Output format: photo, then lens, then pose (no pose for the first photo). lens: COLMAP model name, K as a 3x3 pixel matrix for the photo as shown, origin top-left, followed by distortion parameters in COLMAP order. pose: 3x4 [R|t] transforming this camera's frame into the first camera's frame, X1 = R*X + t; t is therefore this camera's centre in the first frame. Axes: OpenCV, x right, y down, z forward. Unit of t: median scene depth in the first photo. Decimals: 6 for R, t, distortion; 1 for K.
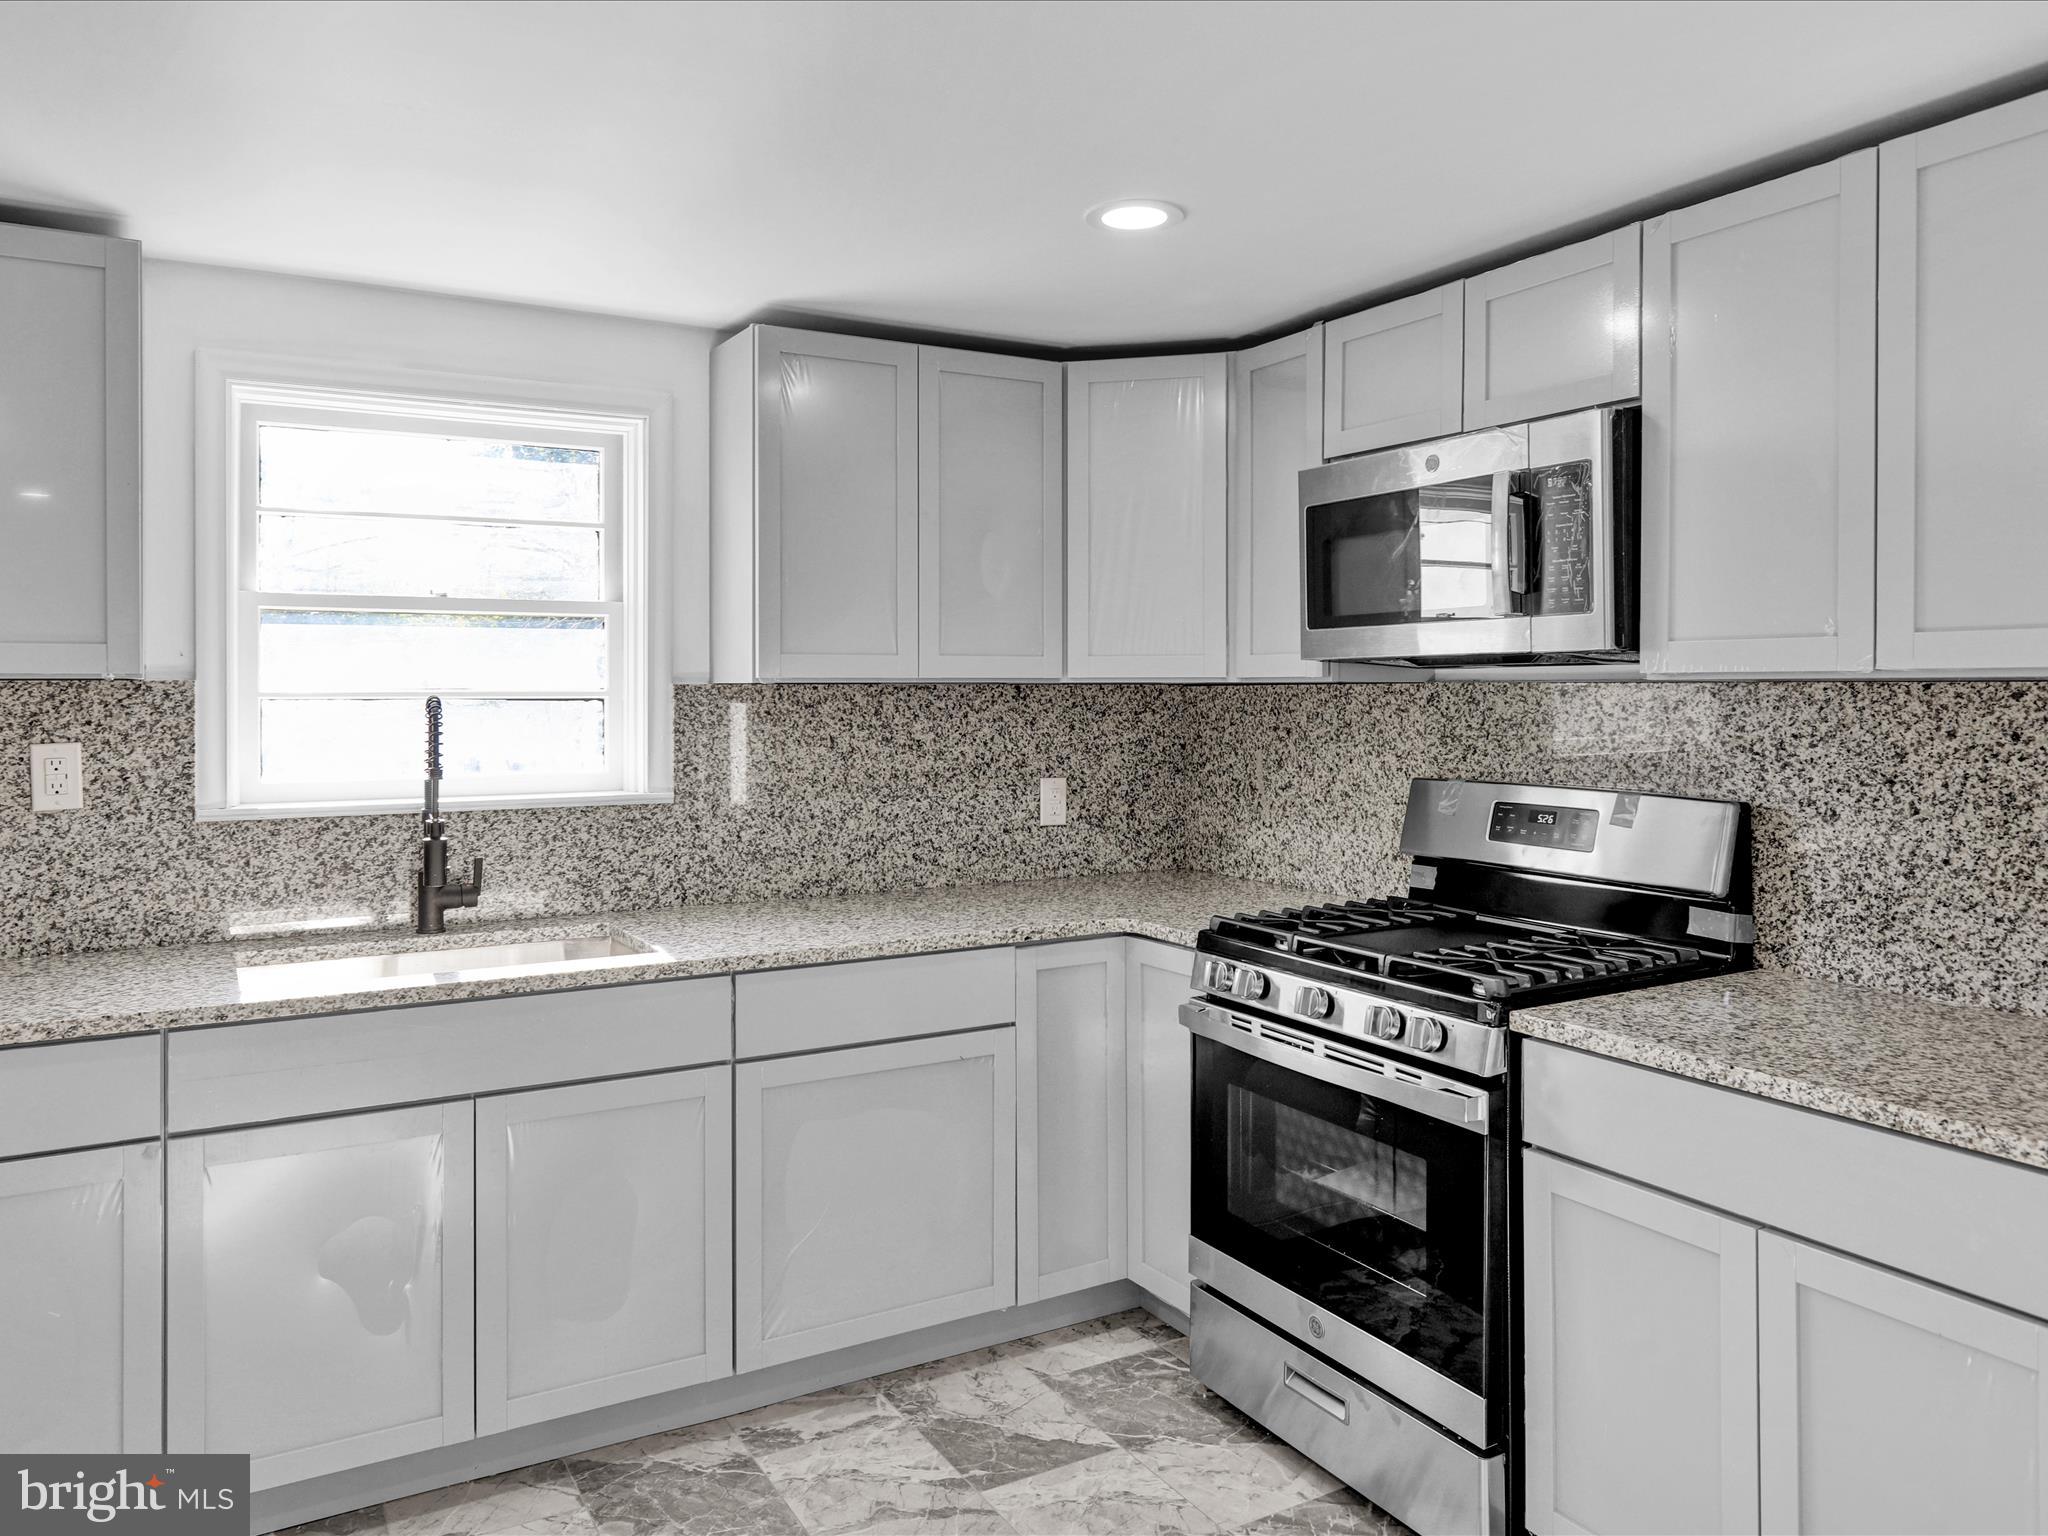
lens RADIAL K [[1443.5, 0, 1012.2], [0, 1443.5, 693.9], [0, 0, 1]] dist [0.003199, 0.002854]
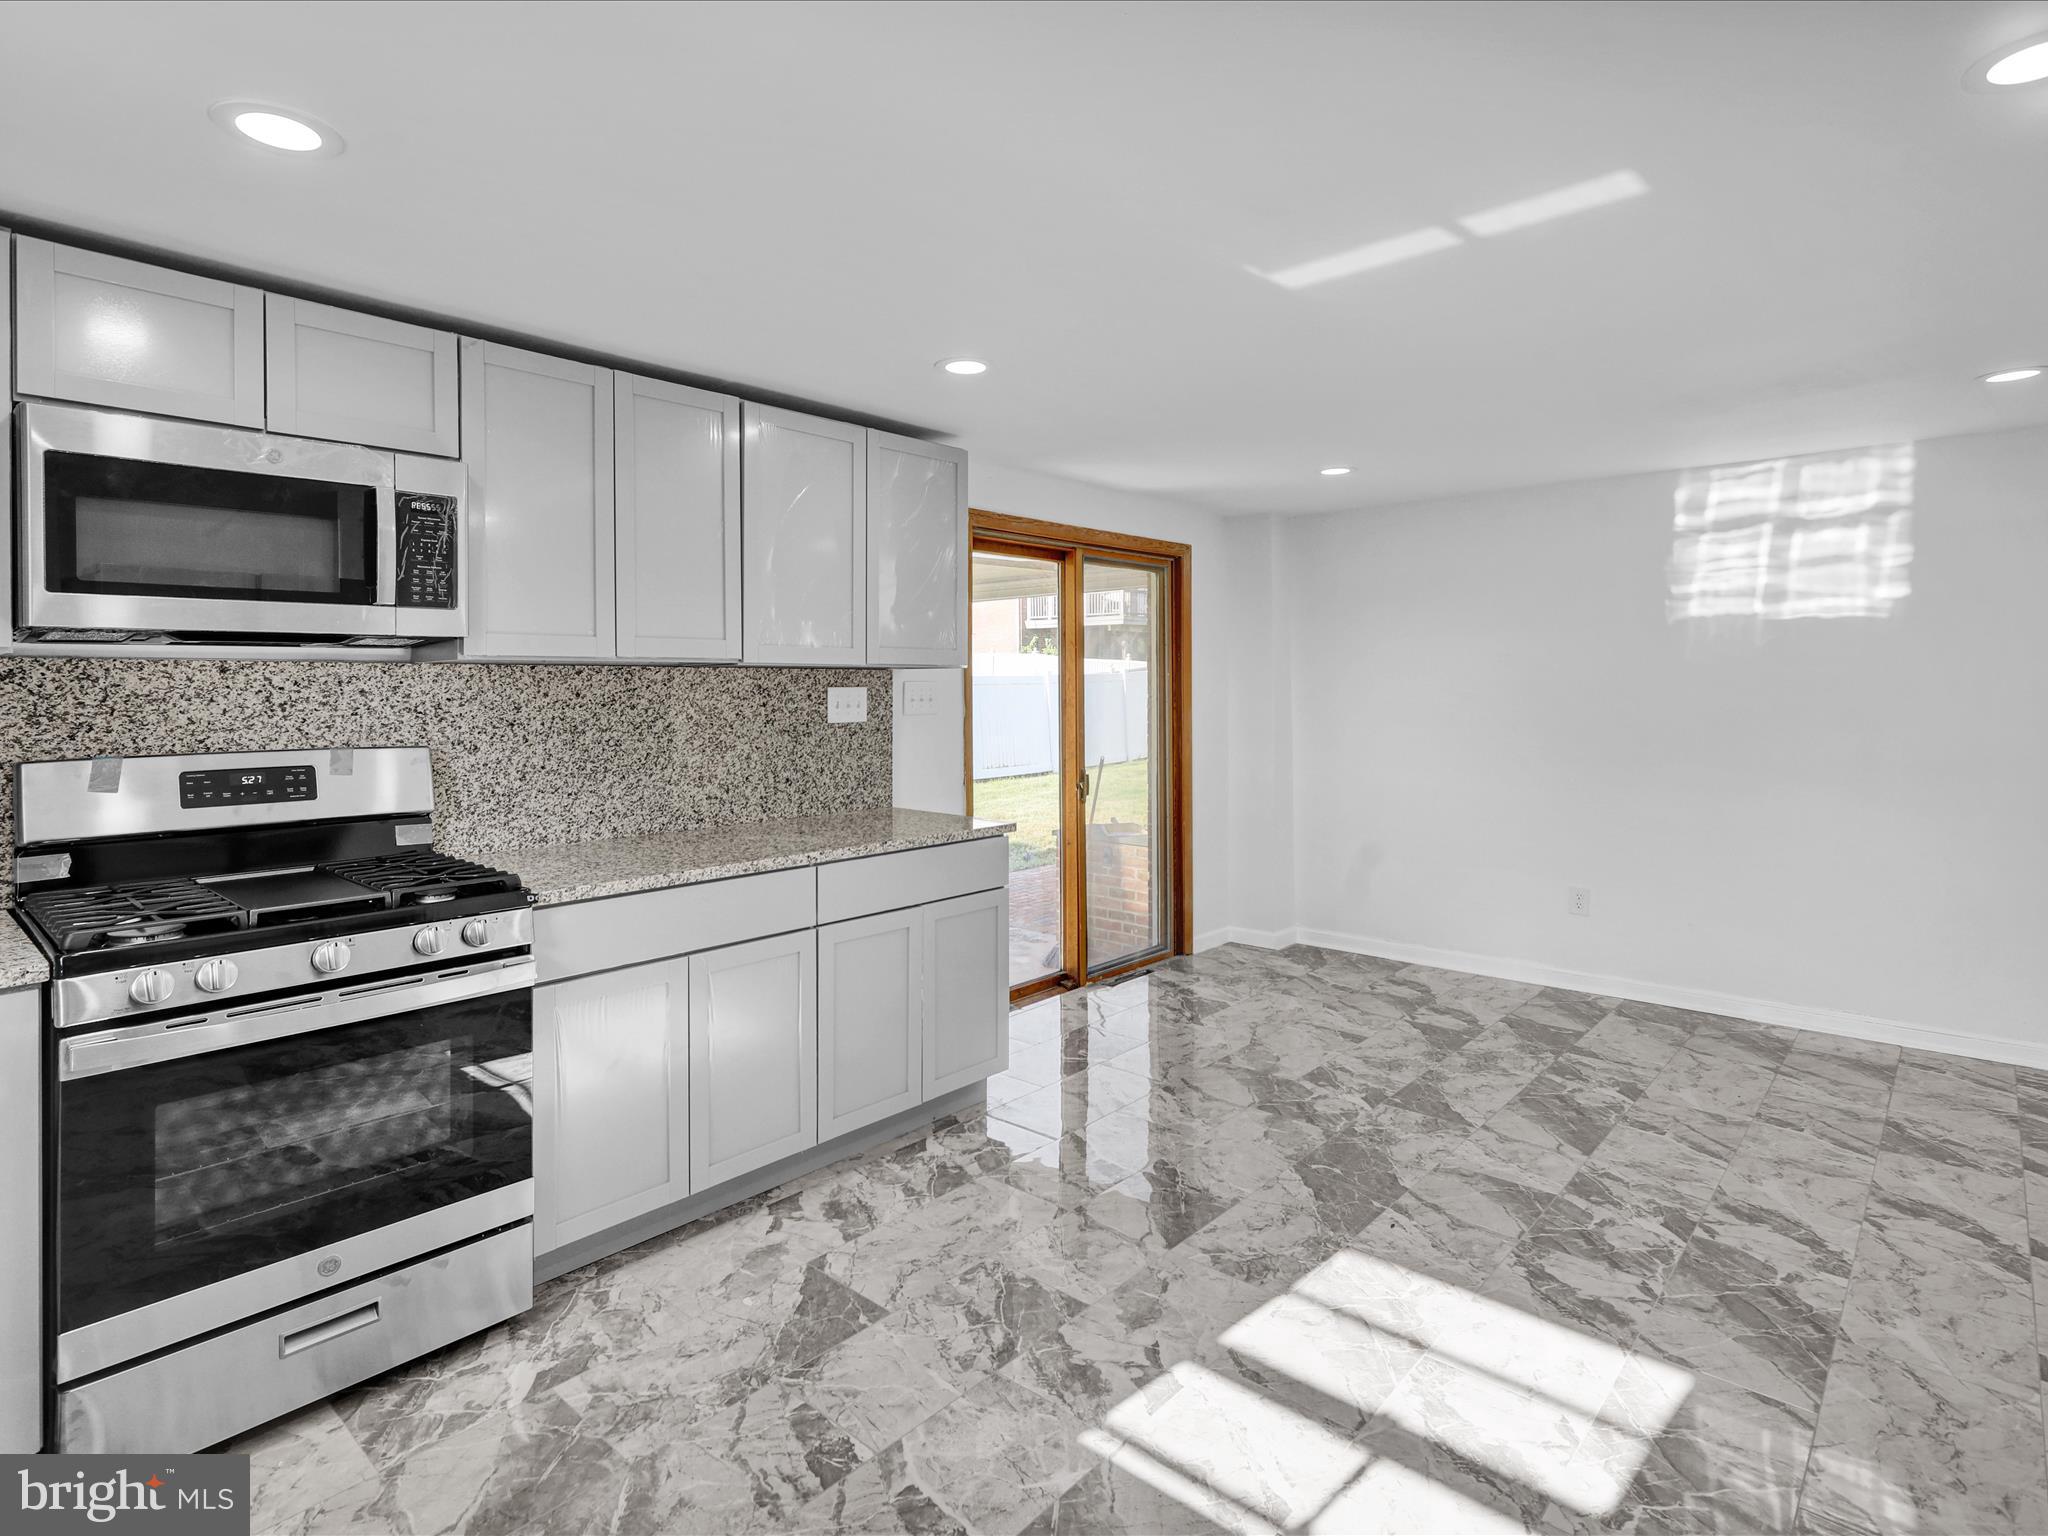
lens RADIAL K [[1067.0, 0, 1018.2], [0, 1067.0, 691.3], [0, 0, 1]] dist [-0.002351, -0.000337]
pose [[-0.309119, -0.001356, 0.951022, -0.605973], [0.009822, 0.999941, 0.004618, 0.018522], [-0.950973, 0.010768, -0.309088, 0.672973]]
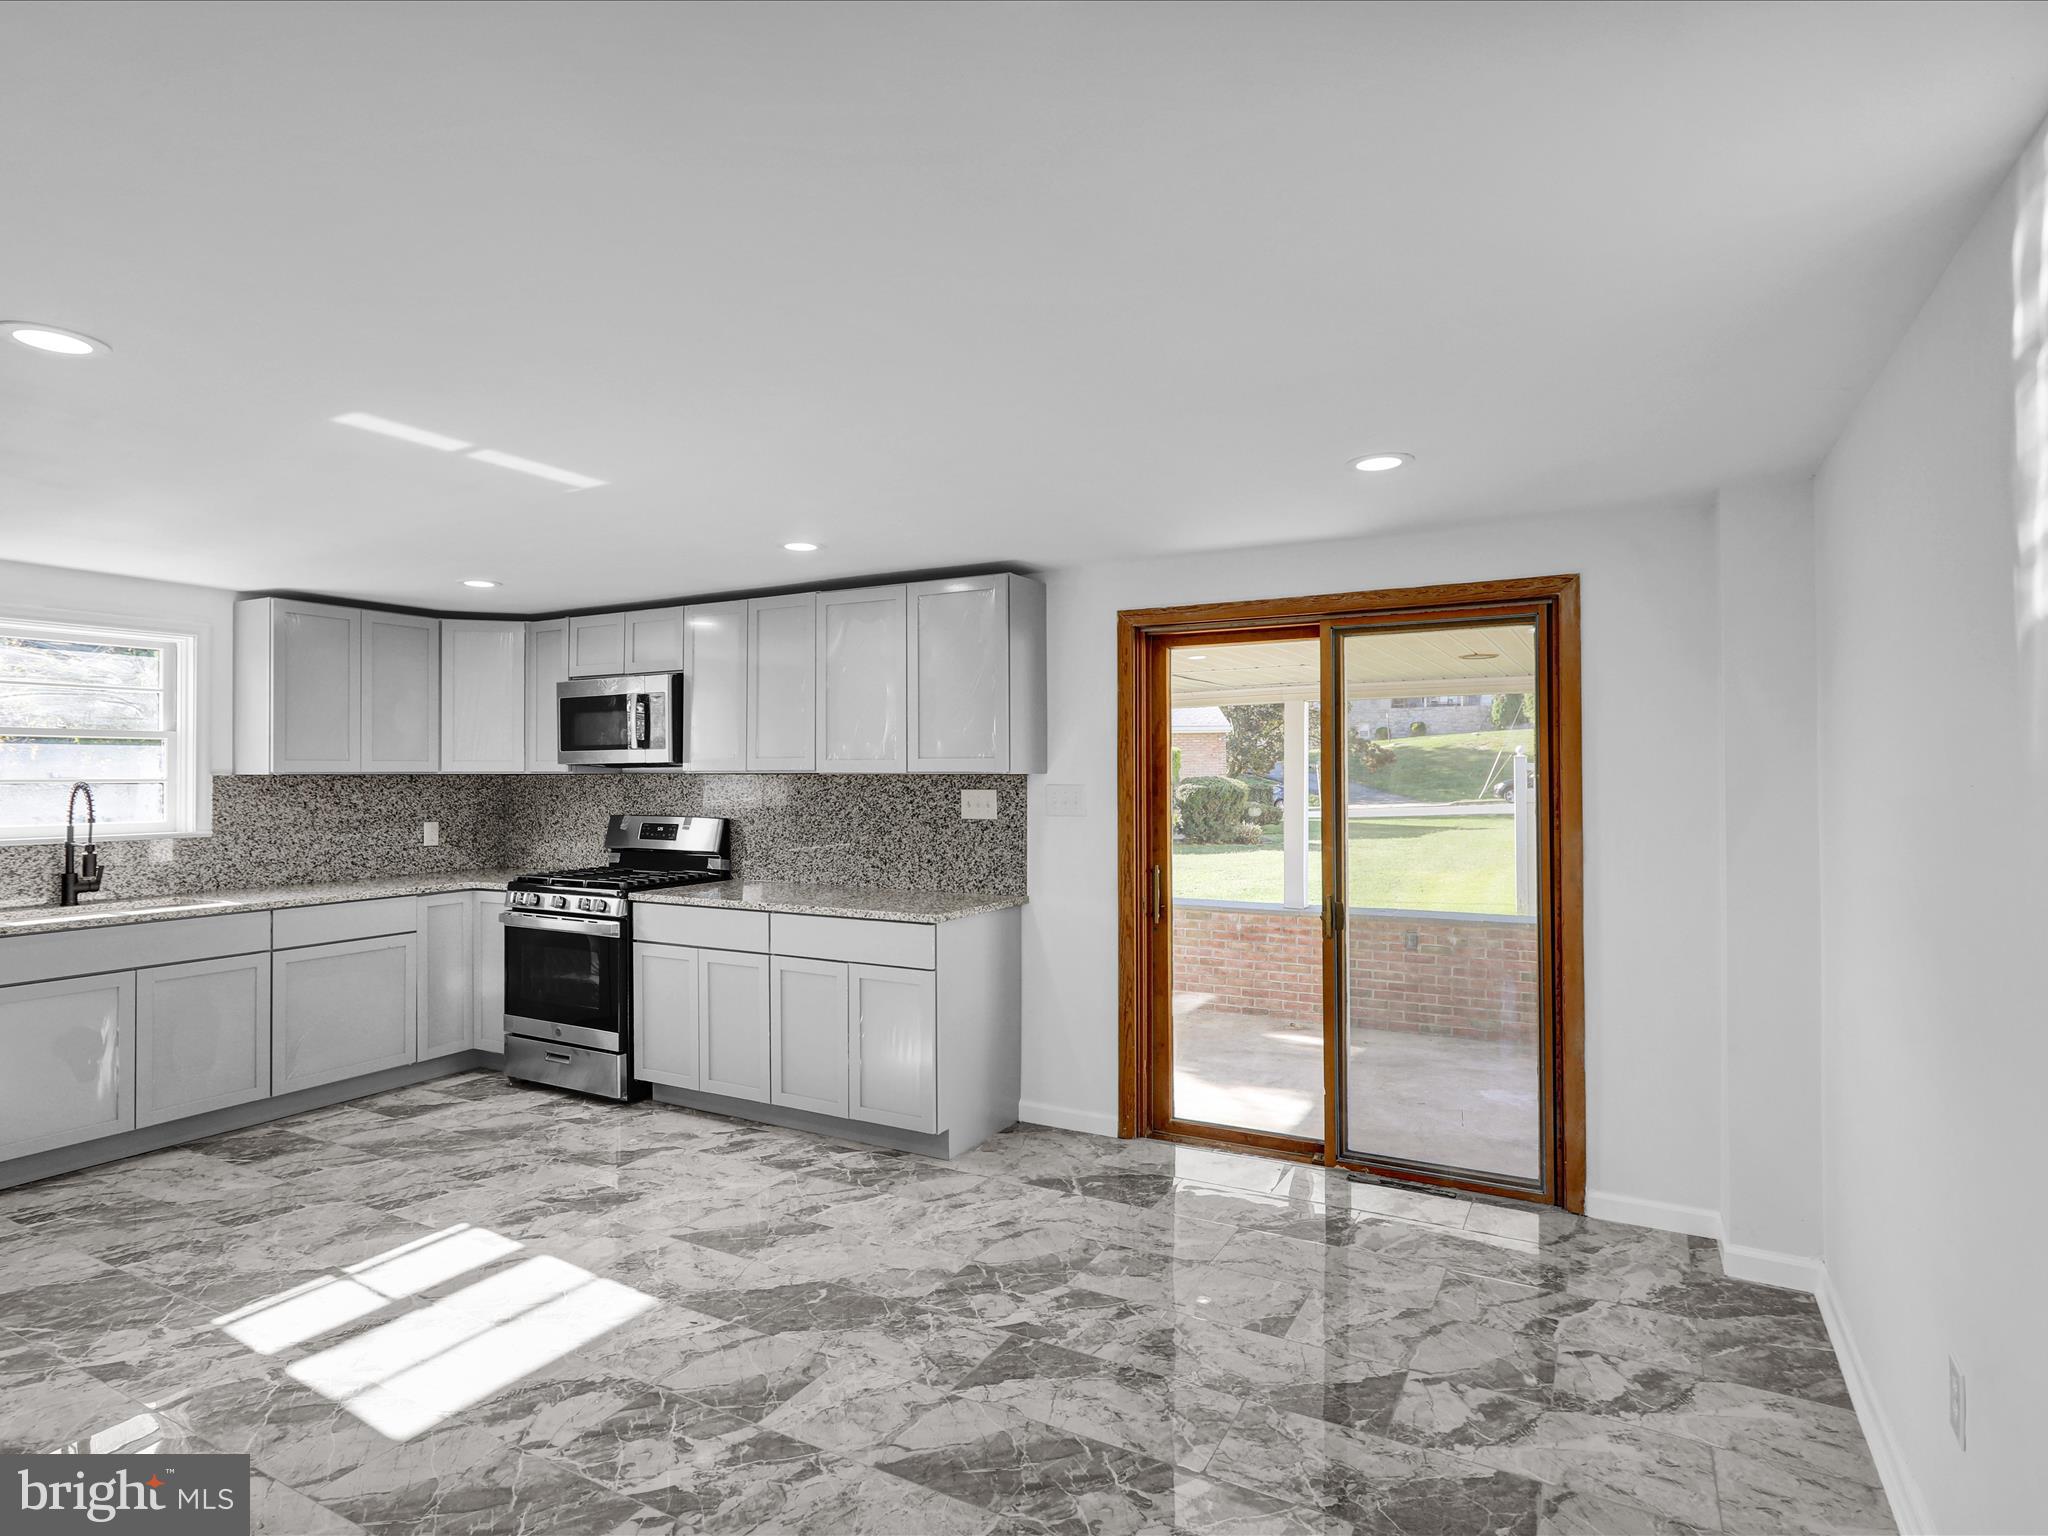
lens RADIAL K [[1098.5, 0, 1022.0], [0, 1098.5, 764.0], [0, 0, 1]] dist [-0.003598, 0.000255]
pose [[0.852383, 0.003638, 0.522906, -0.089812], [0.003376, 0.999917, -0.012459, 0.000170], [-0.522908, 0.012385, 0.852299, -0.931419]]
